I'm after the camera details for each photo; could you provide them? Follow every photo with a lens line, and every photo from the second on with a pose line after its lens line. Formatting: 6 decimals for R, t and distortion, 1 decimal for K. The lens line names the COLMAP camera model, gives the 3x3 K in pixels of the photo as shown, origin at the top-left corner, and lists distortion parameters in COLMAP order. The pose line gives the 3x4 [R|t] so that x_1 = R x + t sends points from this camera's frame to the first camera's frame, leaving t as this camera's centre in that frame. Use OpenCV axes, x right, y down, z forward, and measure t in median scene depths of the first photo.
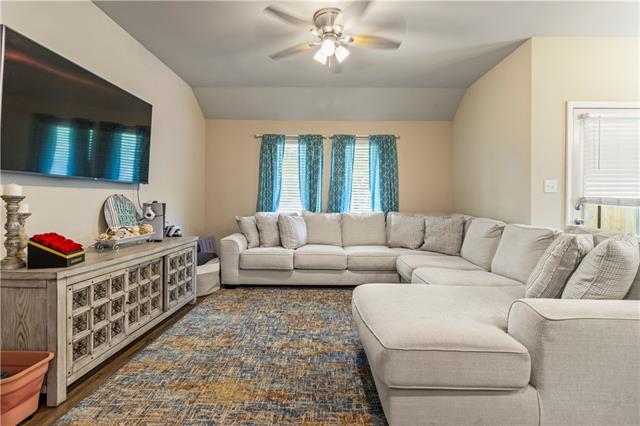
lens RADIAL K [[297.6, 0, 321.4], [0, 297.6, 192.2], [0, 0, 1]] dist [0.000697, 0.000014]
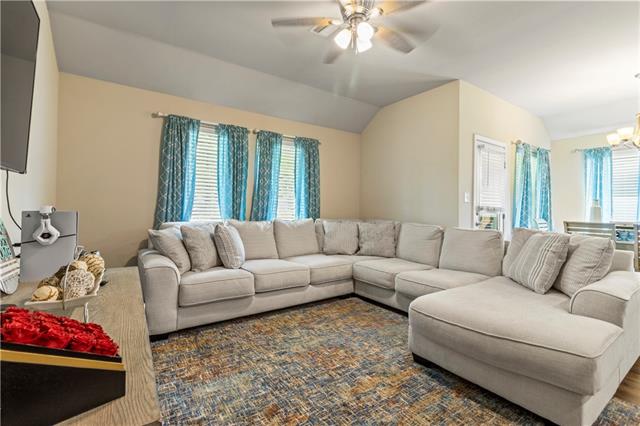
lens RADIAL K [[295.3, 0, 321.1], [0, 295.3, 198.8], [0, 0, 1]] dist [0.001022, -0.000004]
pose [[0.812012, 0.020854, 0.583269, -0.384128], [-0.024775, 0.999692, -0.001251, 0.002793], [-0.583115, -0.013435, 0.812278, 0.249858]]
